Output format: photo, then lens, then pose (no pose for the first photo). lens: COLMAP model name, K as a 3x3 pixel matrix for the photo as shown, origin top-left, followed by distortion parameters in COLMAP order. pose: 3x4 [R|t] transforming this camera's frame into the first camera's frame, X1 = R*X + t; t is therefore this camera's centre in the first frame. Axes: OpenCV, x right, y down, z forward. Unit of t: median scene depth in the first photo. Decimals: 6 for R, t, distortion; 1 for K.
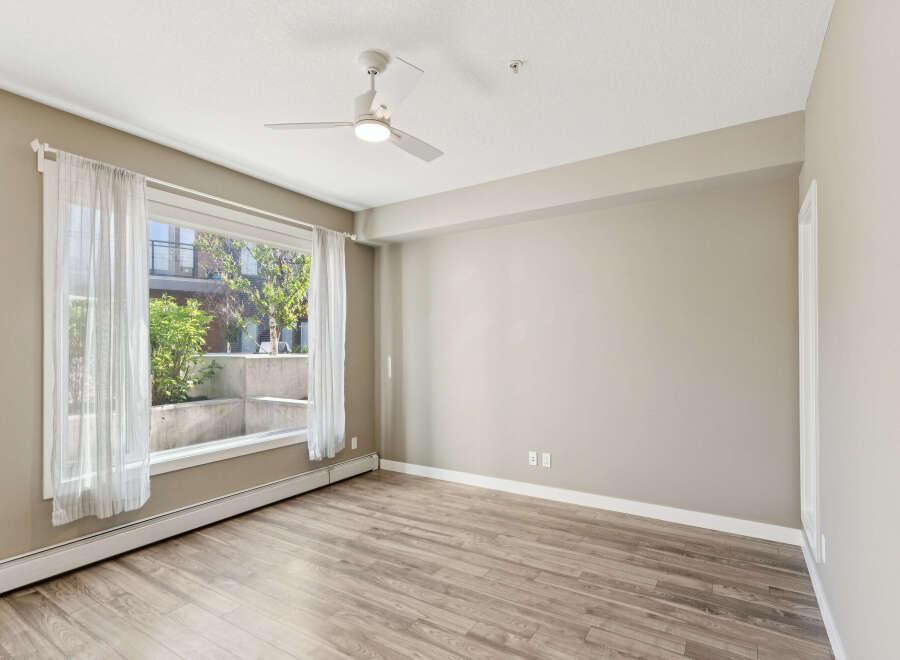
lens RADIAL K [[450.6, 0, 449.8], [0, 450.6, 345.1], [0, 0, 1]] dist [0.006617, 0.000701]
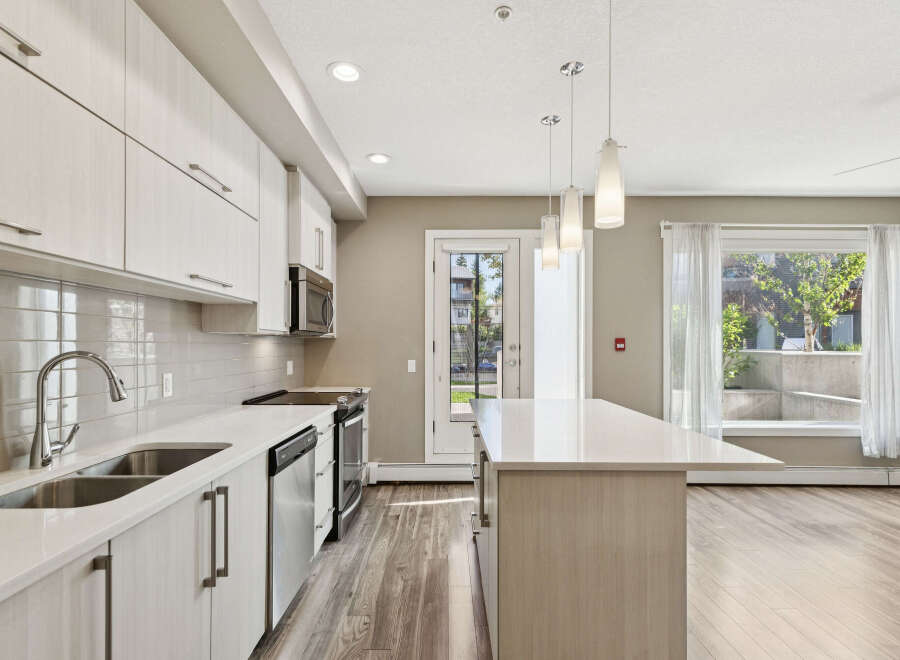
lens RADIAL K [[461.7, 0, 449.1], [0, 461.7, 341.5], [0, 0, 1]] dist [-0.001453, 0.000197]
pose [[0.540916, 0.002892, -0.841071, 0.065996], [-0.001301, 0.999996, 0.002602, -0.004992], [0.841075, -0.000313, 0.540918, -0.393769]]
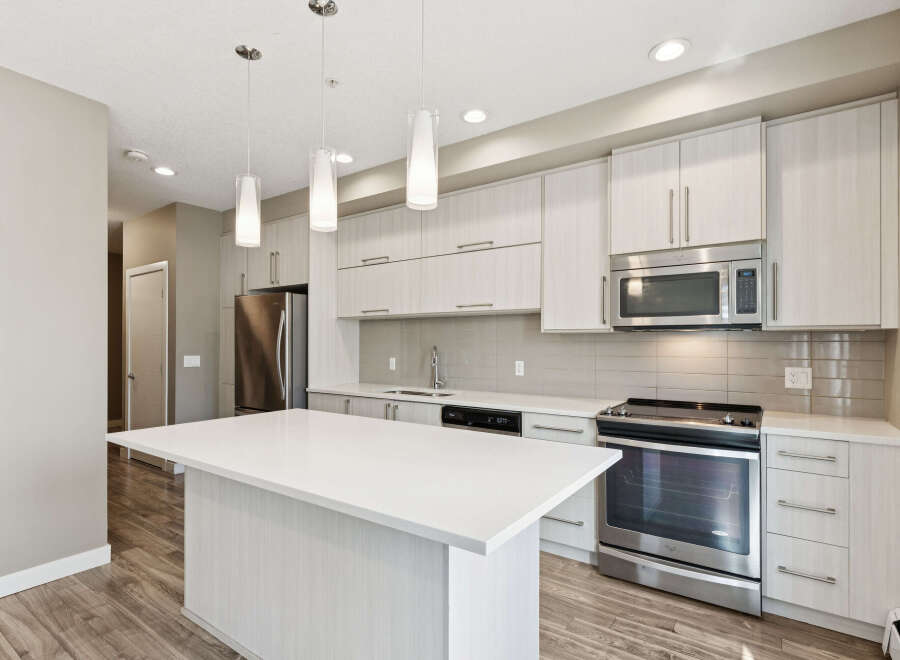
lens RADIAL K [[461.7, 0, 449.1], [0, 461.7, 341.5], [0, 0, 1]] dist [-0.001453, 0.000197]
pose [[-0.998897, 0.008461, 0.046187, -0.541790], [0.007866, 0.999884, -0.013048, 0.009442], [-0.046292, -0.012670, -0.998848, 0.601432]]
